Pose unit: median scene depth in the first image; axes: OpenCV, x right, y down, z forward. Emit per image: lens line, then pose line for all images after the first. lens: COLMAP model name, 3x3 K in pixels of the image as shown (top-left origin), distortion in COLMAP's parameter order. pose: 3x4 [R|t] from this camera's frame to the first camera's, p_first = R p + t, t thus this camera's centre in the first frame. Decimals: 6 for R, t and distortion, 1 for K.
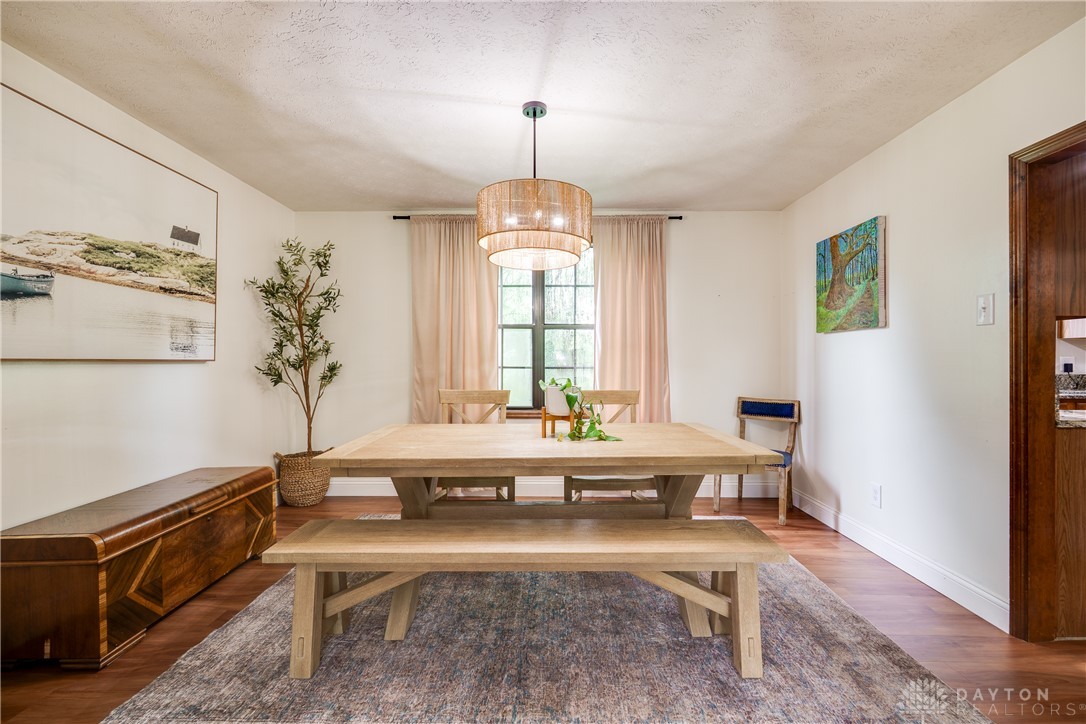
lens RADIAL K [[480.8, 0, 546.5], [0, 480.8, 359.6], [0, 0, 1]] dist [0.001766, 0.000056]
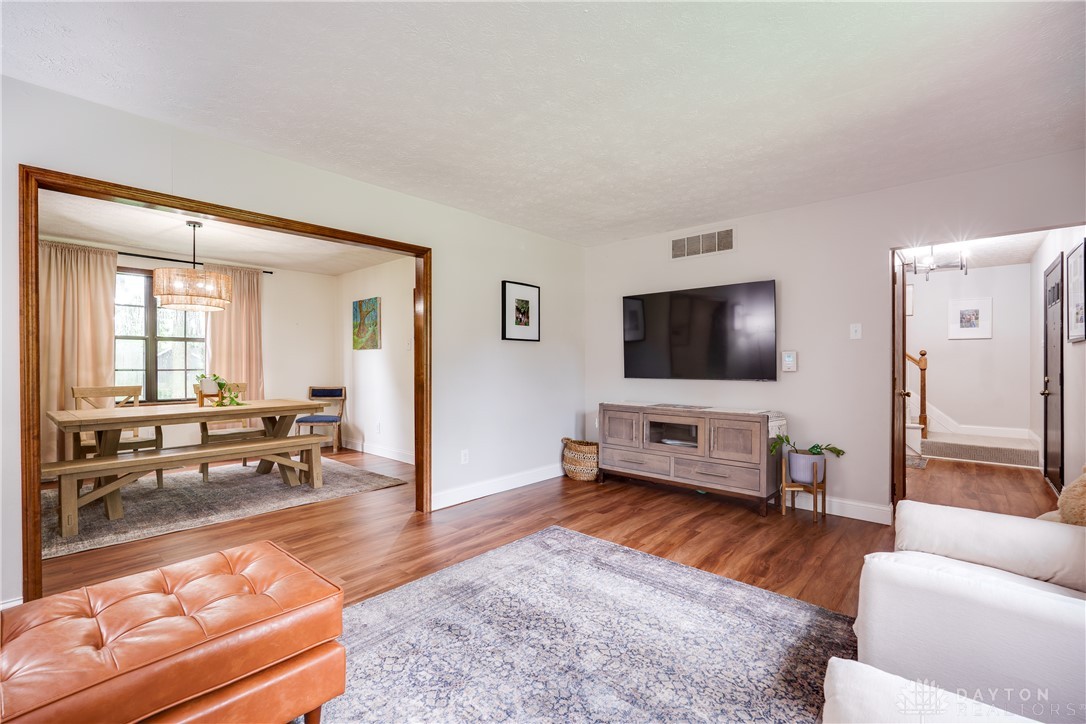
lens RADIAL K [[480.8, 0, 543.2], [0, 480.8, 364.7], [0, 0, 1]] dist [0.001766, 0.000056]
pose [[0.666050, -0.002322, 0.745903, -0.313636], [0.000489, 0.999996, 0.002676, -0.000421], [-0.745907, -0.001418, 0.666049, -0.732996]]
